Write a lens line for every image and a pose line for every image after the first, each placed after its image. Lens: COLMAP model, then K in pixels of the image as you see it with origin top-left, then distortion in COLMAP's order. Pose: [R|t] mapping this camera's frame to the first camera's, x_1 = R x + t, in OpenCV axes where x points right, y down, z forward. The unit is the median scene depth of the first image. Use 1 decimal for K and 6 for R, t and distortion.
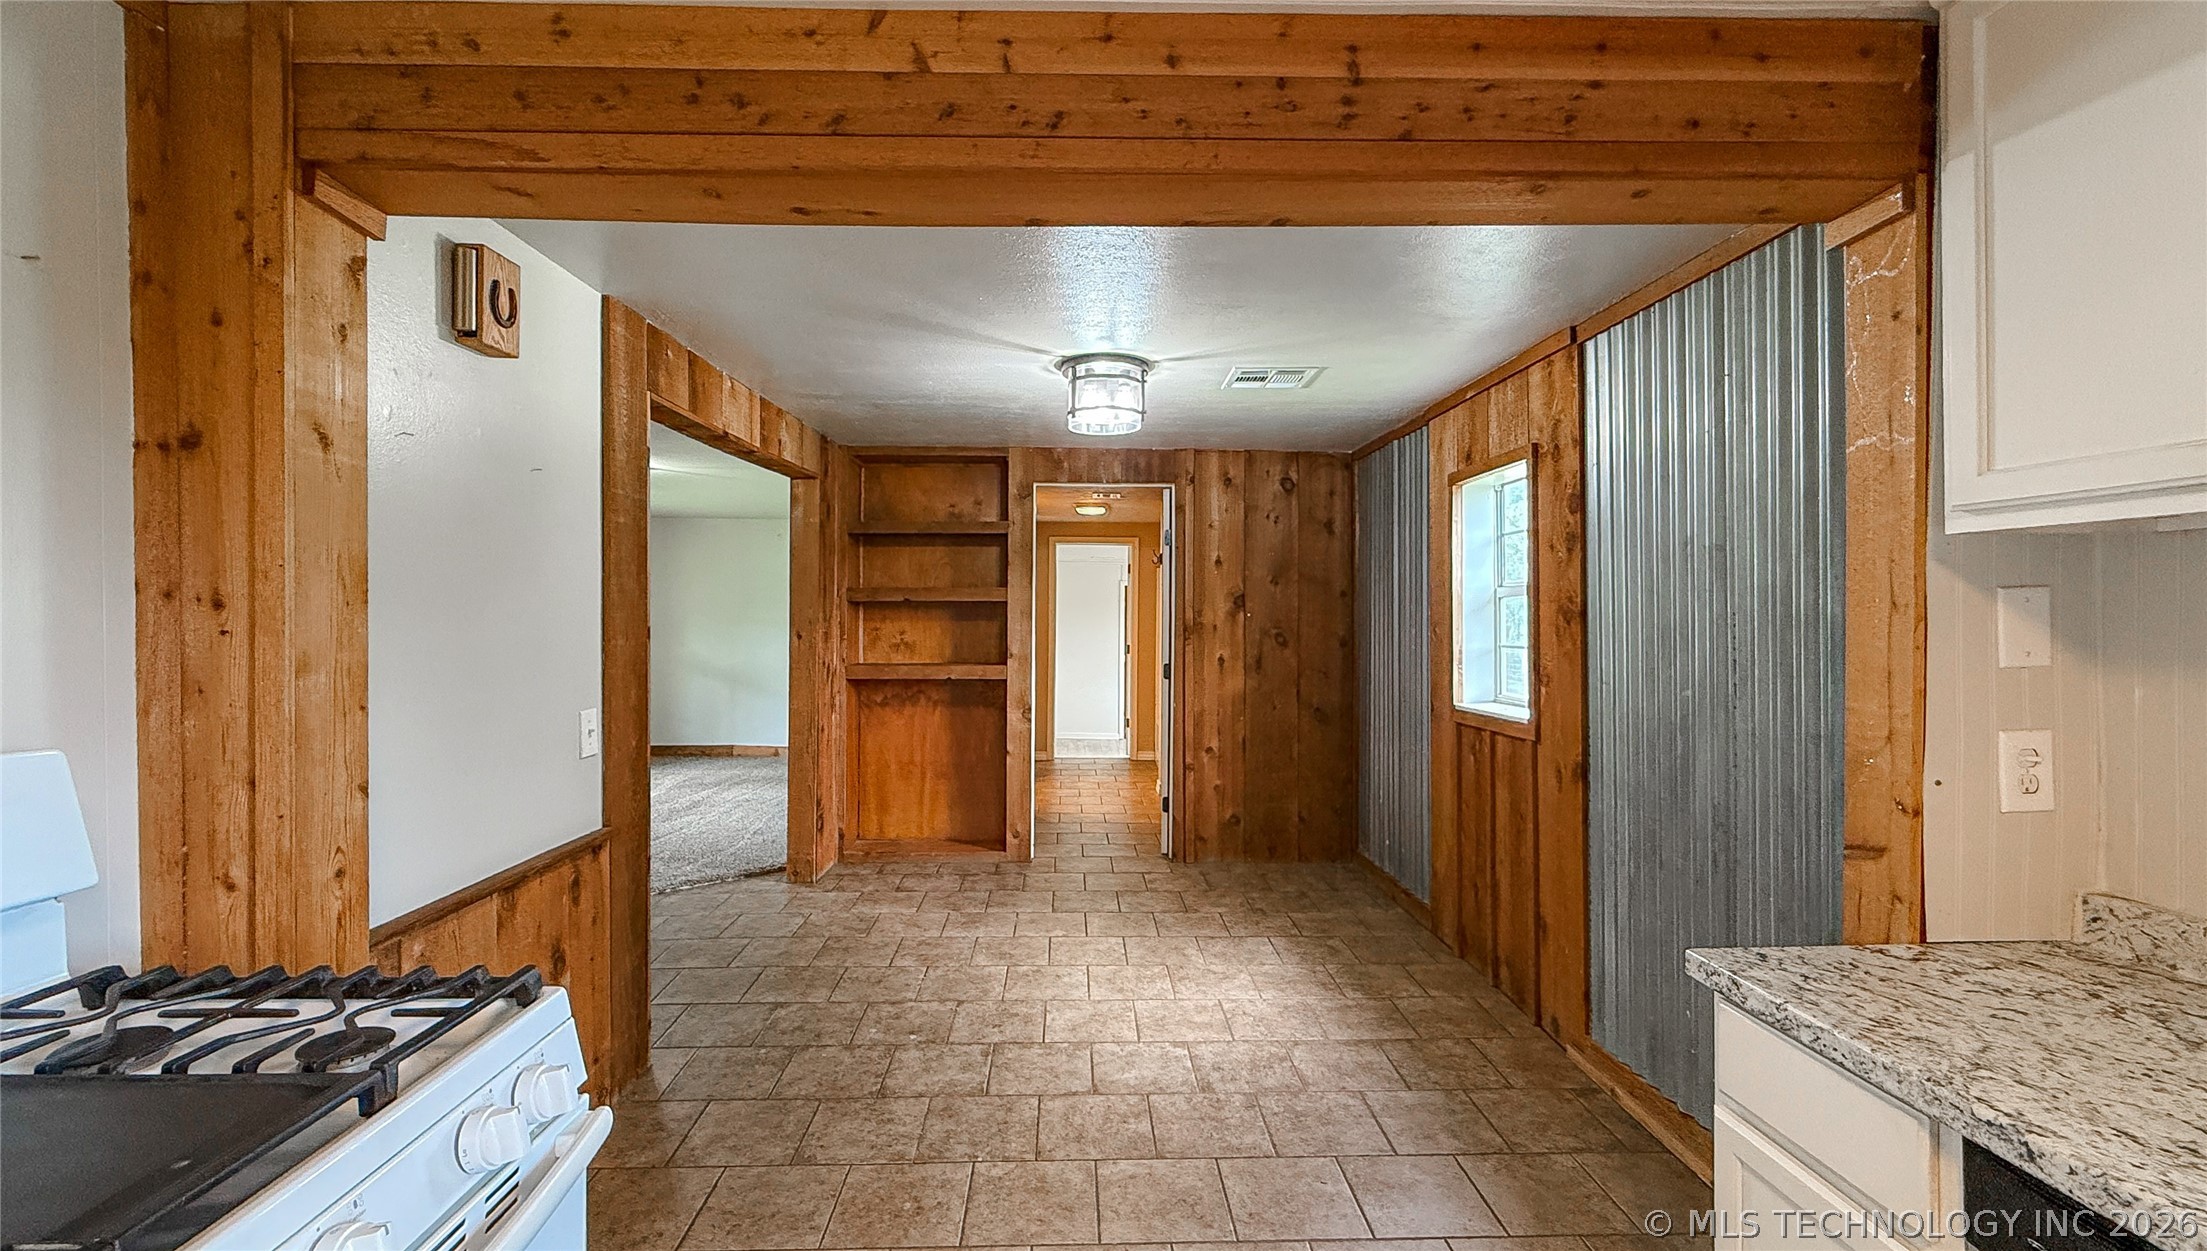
lens RADIAL K [[905.0, 0, 1108.3], [0, 905.0, 629.6], [0, 0, 1]] dist [0.002657, -0.000840]
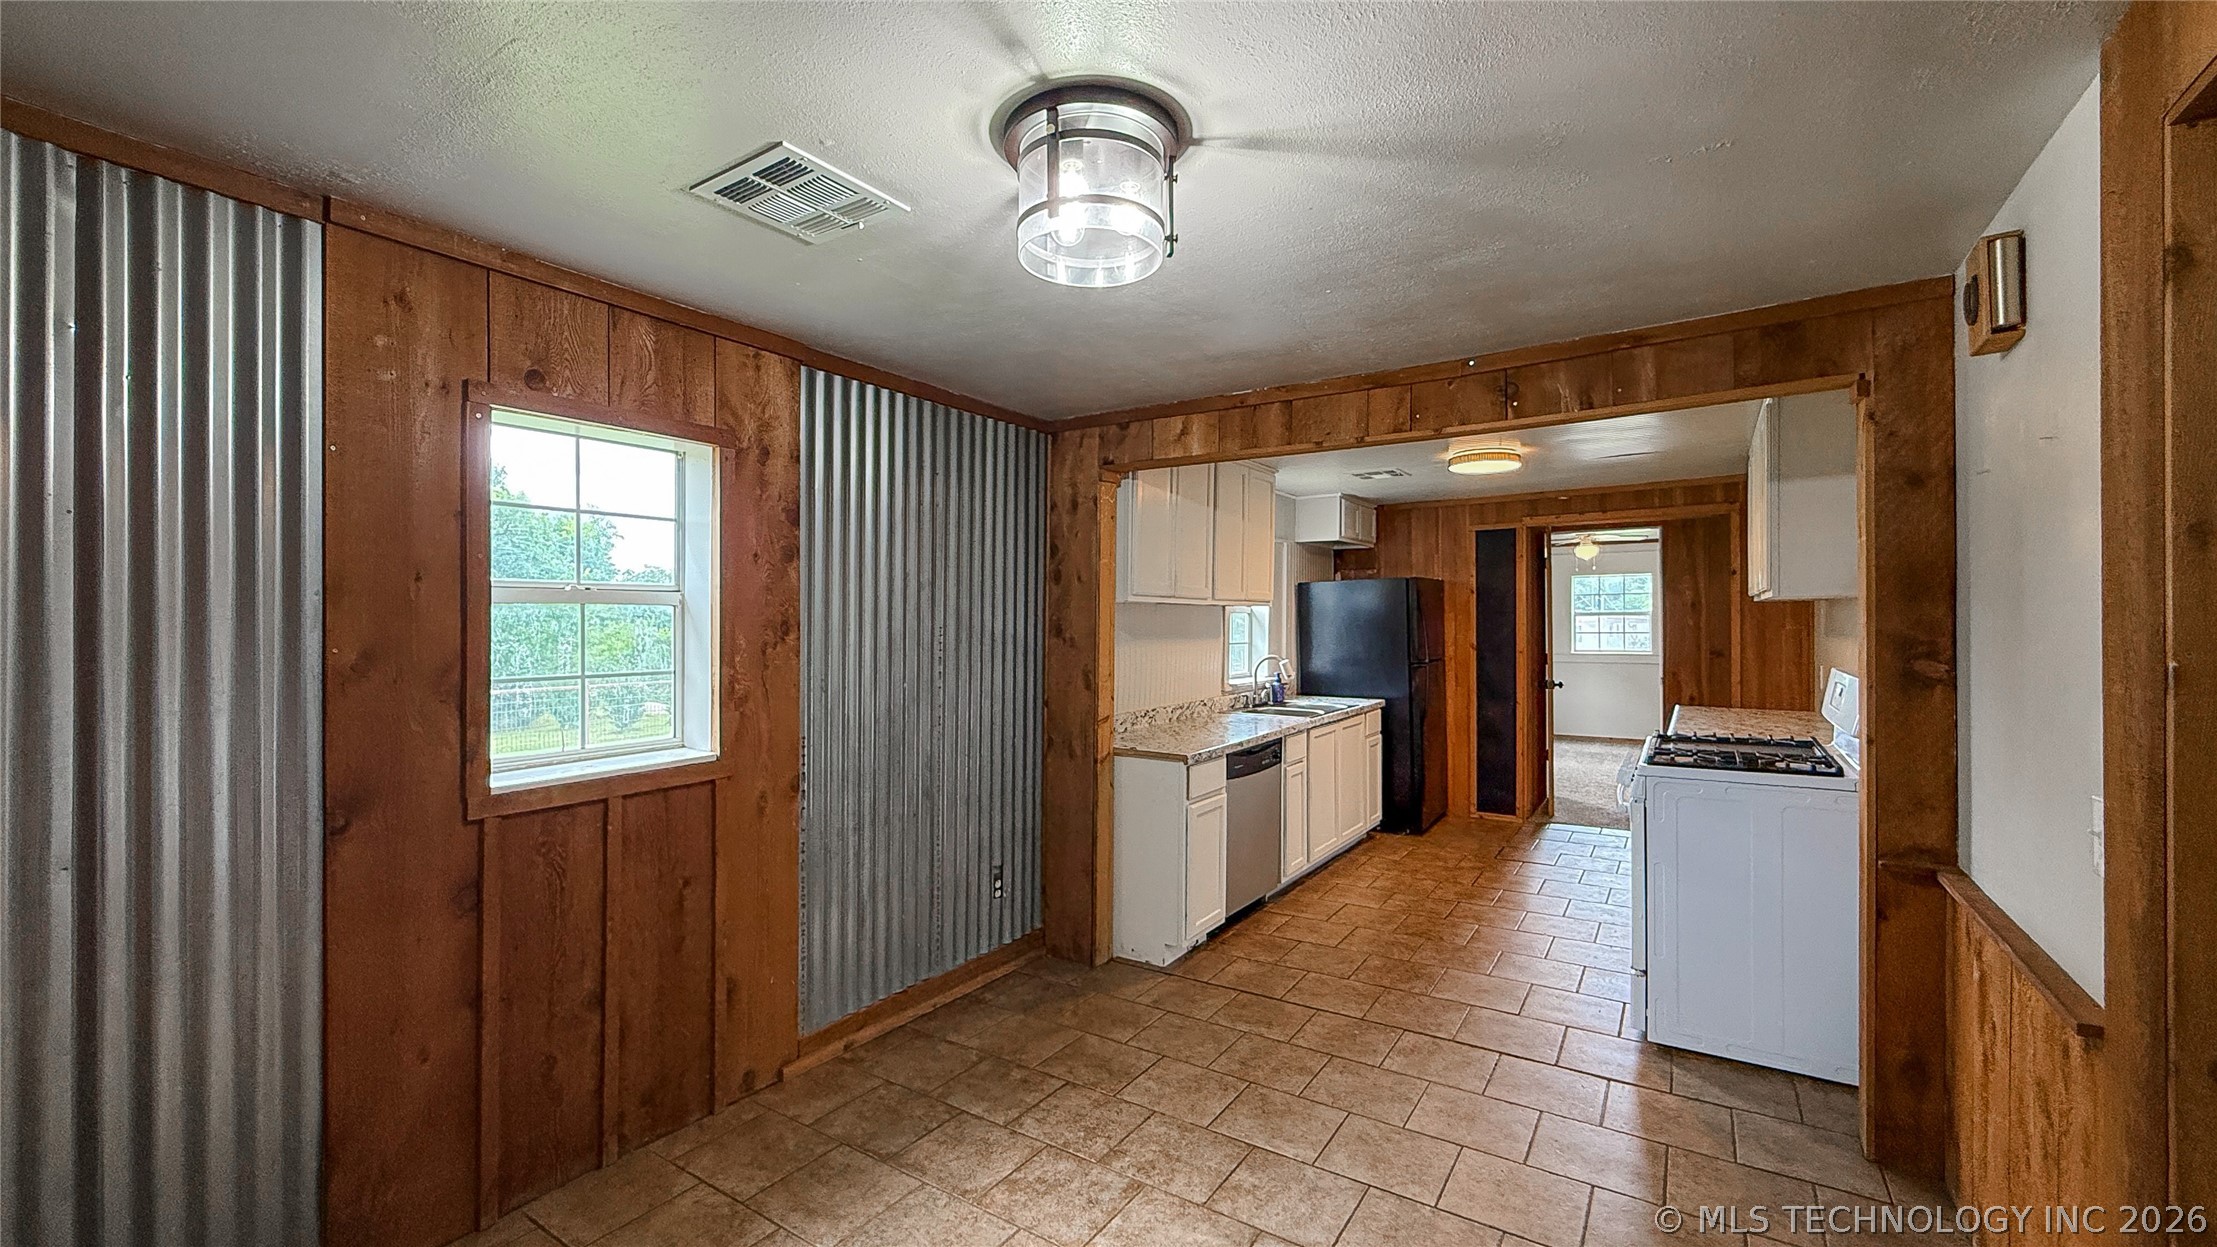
lens RADIAL K [[896.2, 0, 1108.2], [0, 896.2, 625.9], [0, 0, 1]] dist [0.000519, -0.000054]
pose [[-0.809688, -0.001452, 0.586858, -0.251759], [0.008283, 0.999869, 0.013902, -0.022275], [-0.586802, 0.016117, -0.809570, 1.165780]]
